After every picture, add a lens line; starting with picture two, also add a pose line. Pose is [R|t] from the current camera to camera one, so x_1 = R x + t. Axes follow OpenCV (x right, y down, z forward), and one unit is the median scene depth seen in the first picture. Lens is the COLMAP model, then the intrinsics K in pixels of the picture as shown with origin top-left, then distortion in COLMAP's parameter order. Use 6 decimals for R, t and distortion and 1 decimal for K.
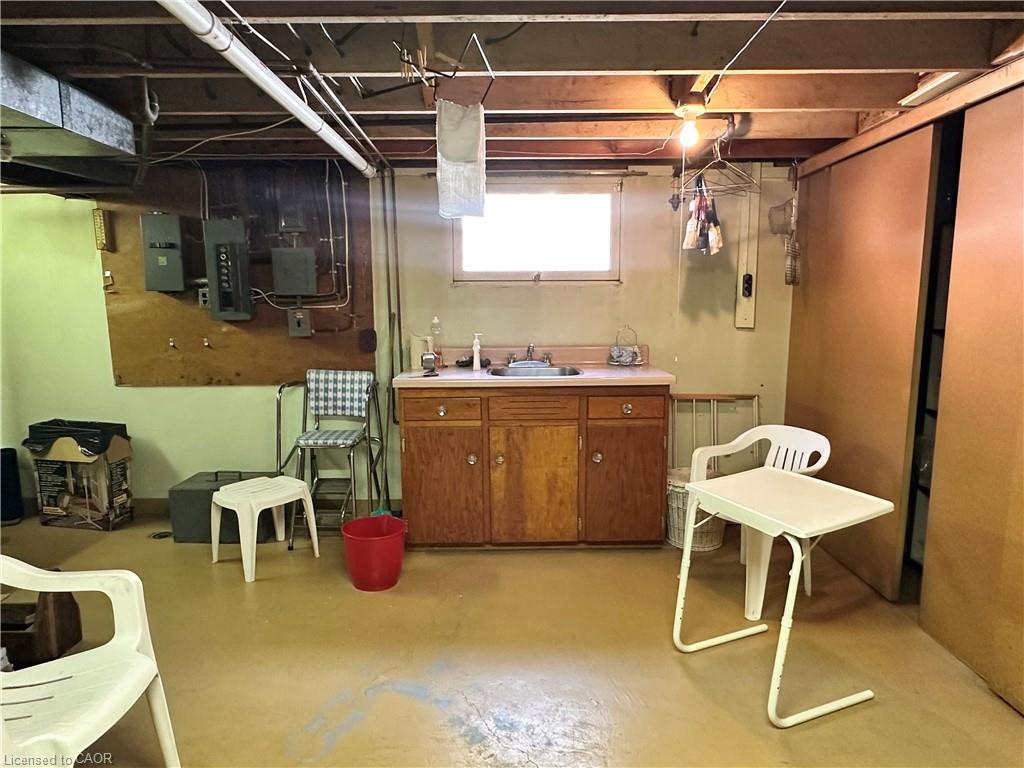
lens RADIAL K [[622.8, 0, 512.0], [0, 622.8, 384.0], [0, 0, 1]] dist [0.000464, 0.000196]
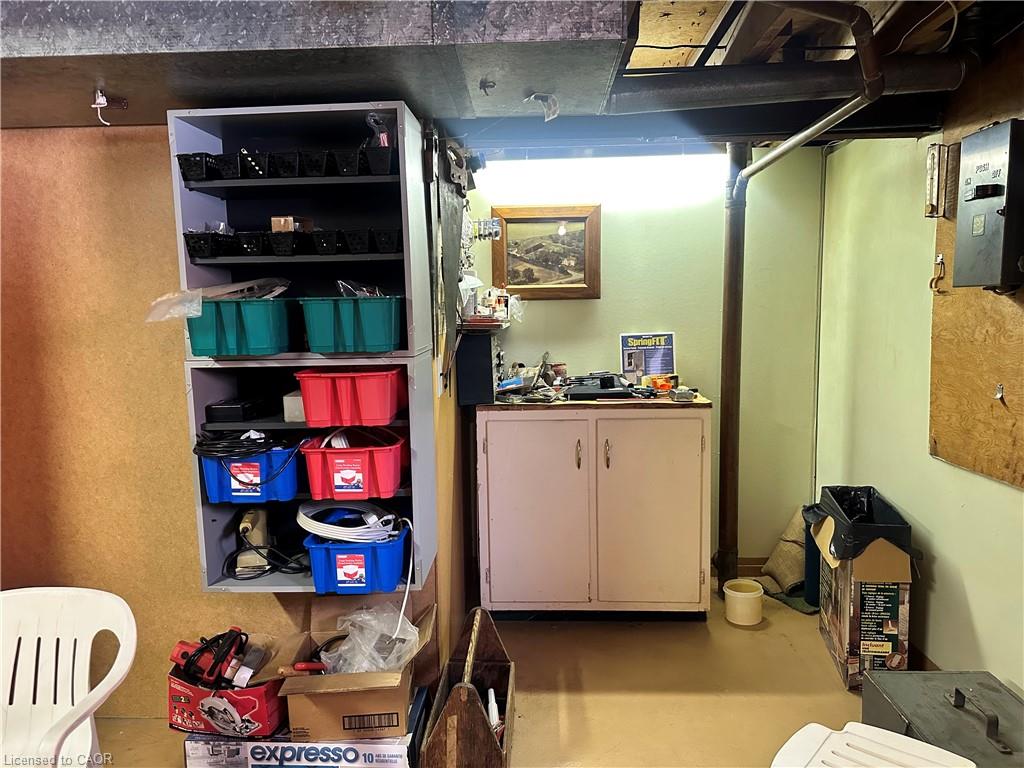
lens RADIAL K [[714.6, 0, 512.0], [0, 714.6, 389.6], [0, 0, 1]] dist [0.093384, -0.125531]
pose [[-0.039063, 0.112790, -0.992851, 0.031170], [-0.121576, 0.985691, 0.116760, -0.090282], [0.991813, 0.125268, -0.024792, 0.649192]]
